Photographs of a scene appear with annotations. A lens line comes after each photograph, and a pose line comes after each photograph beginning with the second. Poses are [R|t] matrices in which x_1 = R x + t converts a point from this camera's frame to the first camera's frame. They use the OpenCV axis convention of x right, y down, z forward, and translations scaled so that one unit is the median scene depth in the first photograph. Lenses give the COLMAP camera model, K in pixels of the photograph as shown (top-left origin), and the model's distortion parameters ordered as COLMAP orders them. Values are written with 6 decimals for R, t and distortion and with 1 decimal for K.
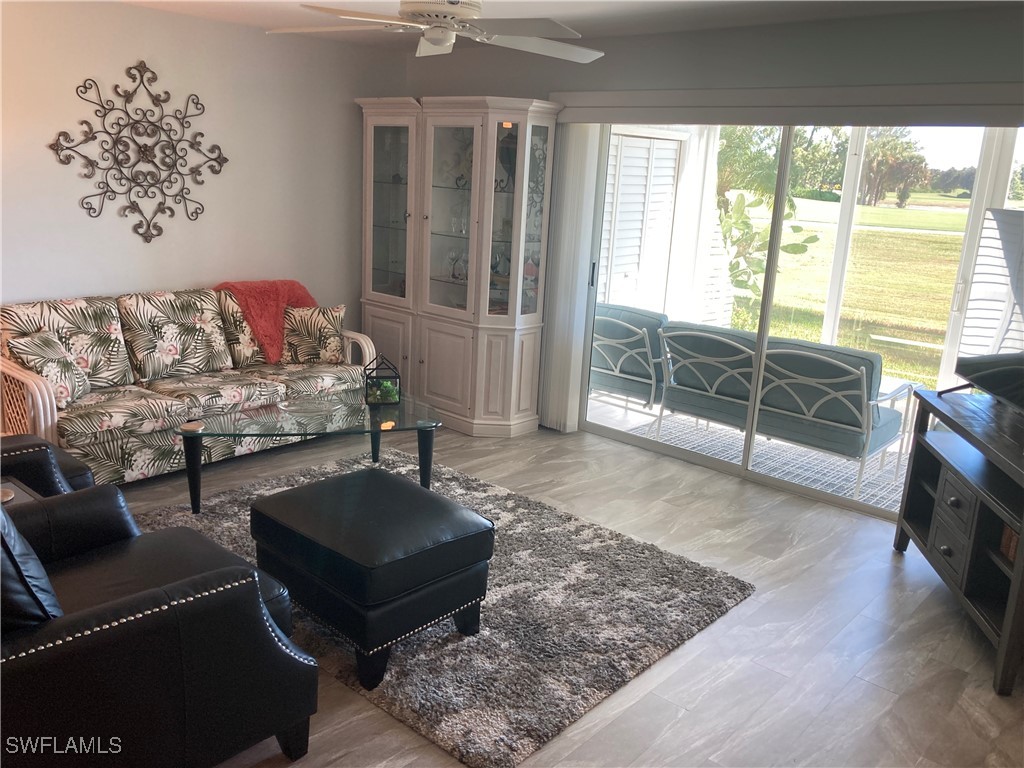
lens RADIAL K [[831.1, 0, 509.9], [0, 831.1, 376.5], [0, 0, 1]] dist [0.022218, -0.047390]
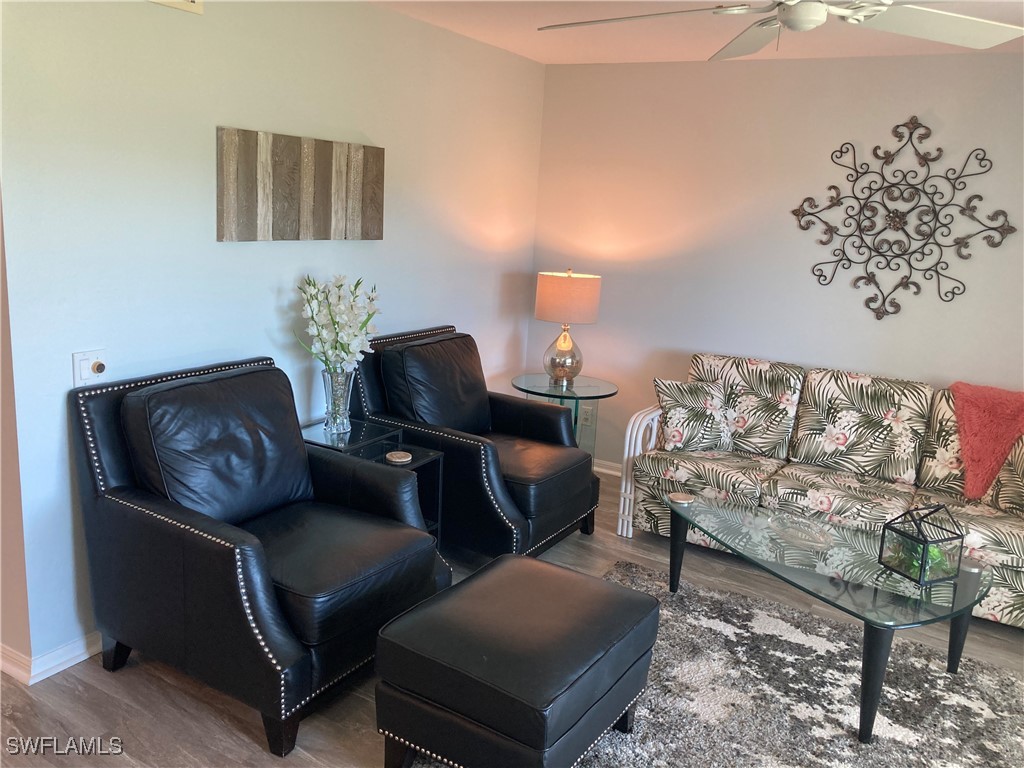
lens RADIAL K [[831.1, 0, 507.0], [0, 831.1, 376.1], [0, 0, 1]] dist [0.022218, -0.047390]
pose [[0.183228, 0.163081, -0.969449, 0.365938], [-0.278398, 0.954383, 0.107929, -0.091608], [0.942827, 0.250117, 0.220271, 0.462107]]
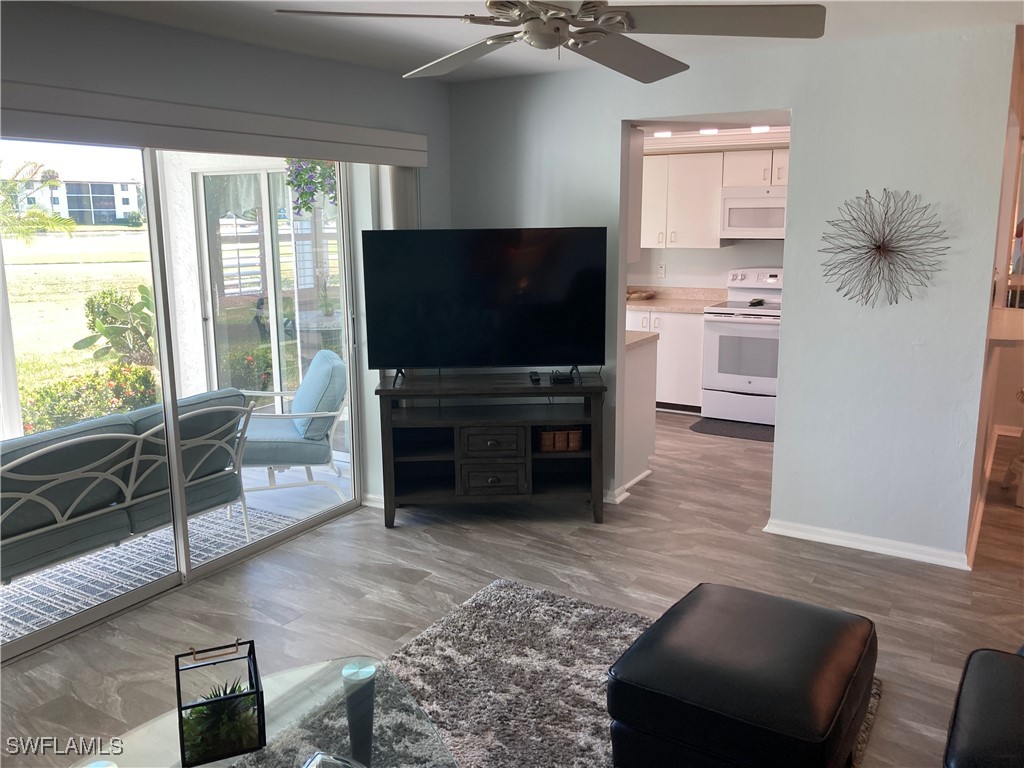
lens RADIAL K [[831.1, 0, 512.2], [0, 831.1, 389.0], [0, 0, 1]] dist [0.022218, -0.047390]
pose [[-0.173279, -0.250944, 0.952366, -0.510342], [0.232217, 0.929320, 0.287122, -0.217310], [-0.957105, 0.270908, -0.102759, 0.761186]]
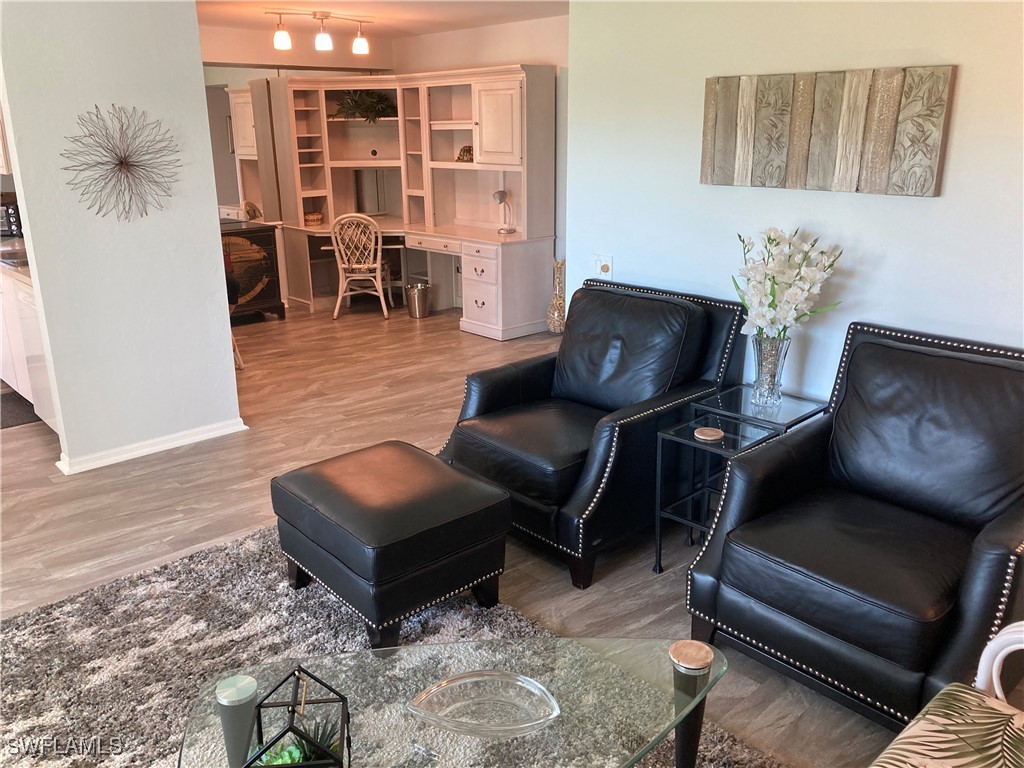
lens RADIAL K [[831.1, 0, 511.9], [0, 831.1, 377.6], [0, 0, 1]] dist [0.022218, -0.047390]
pose [[-0.994704, -0.069740, 0.075500, -0.233709], [-0.021275, 0.858367, 0.512595, -0.282721], [-0.100555, 0.508274, -0.855305, 1.089058]]
